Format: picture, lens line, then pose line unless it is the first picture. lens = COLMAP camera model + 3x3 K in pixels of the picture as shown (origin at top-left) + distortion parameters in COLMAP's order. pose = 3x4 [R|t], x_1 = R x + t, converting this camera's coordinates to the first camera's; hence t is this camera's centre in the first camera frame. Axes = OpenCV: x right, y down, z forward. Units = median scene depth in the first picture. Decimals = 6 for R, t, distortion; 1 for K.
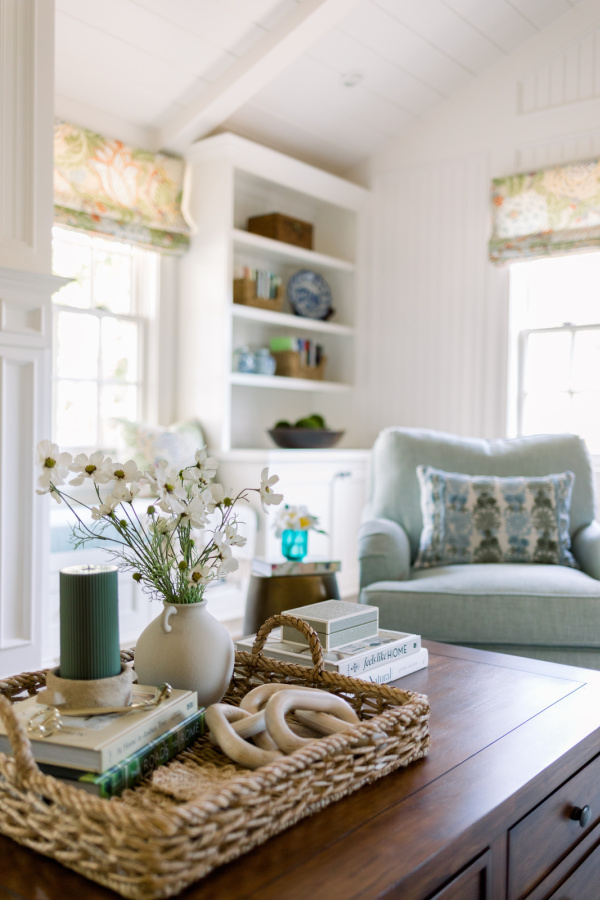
lens RADIAL K [[867.7, 0, 300.0], [0, 867.7, 450.0], [0, 0, 1]] dist [-0.035492, 0.029490]
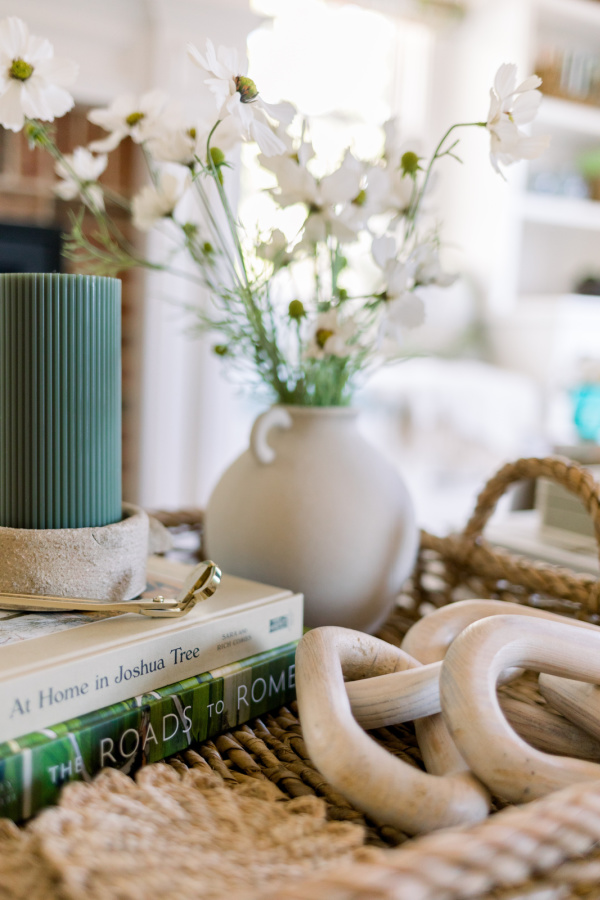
lens RADIAL K [[937.9, 0, 226.7], [0, 937.9, 463.8], [0, 0, 1]] dist [0.012394, -0.003483]
pose [[0.924567, 0.072861, -0.373989, 0.014211], [-0.032012, 0.992930, 0.114306, 0.147728], [0.379673, -0.093712, 0.920362, 0.509643]]
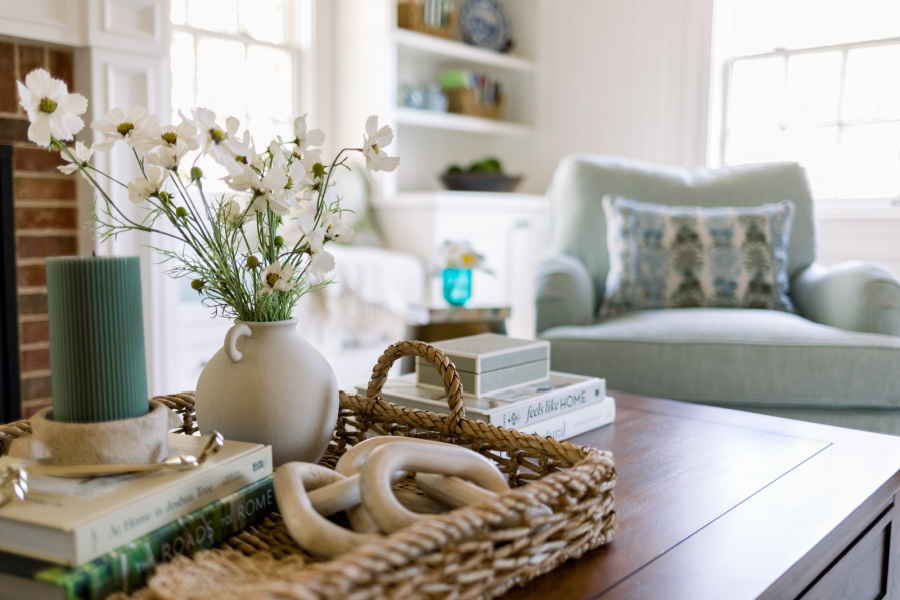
lens RADIAL K [[867.7, 0, 450.0], [0, 867.7, 300.0], [0, 0, 1]] dist [-0.035492, 0.029490]
pose [[0.999050, 0.000267, -0.043584, 0.045938], [0.003388, 0.996480, 0.083763, 0.099288], [0.043453, -0.083831, 0.995532, 0.307396]]
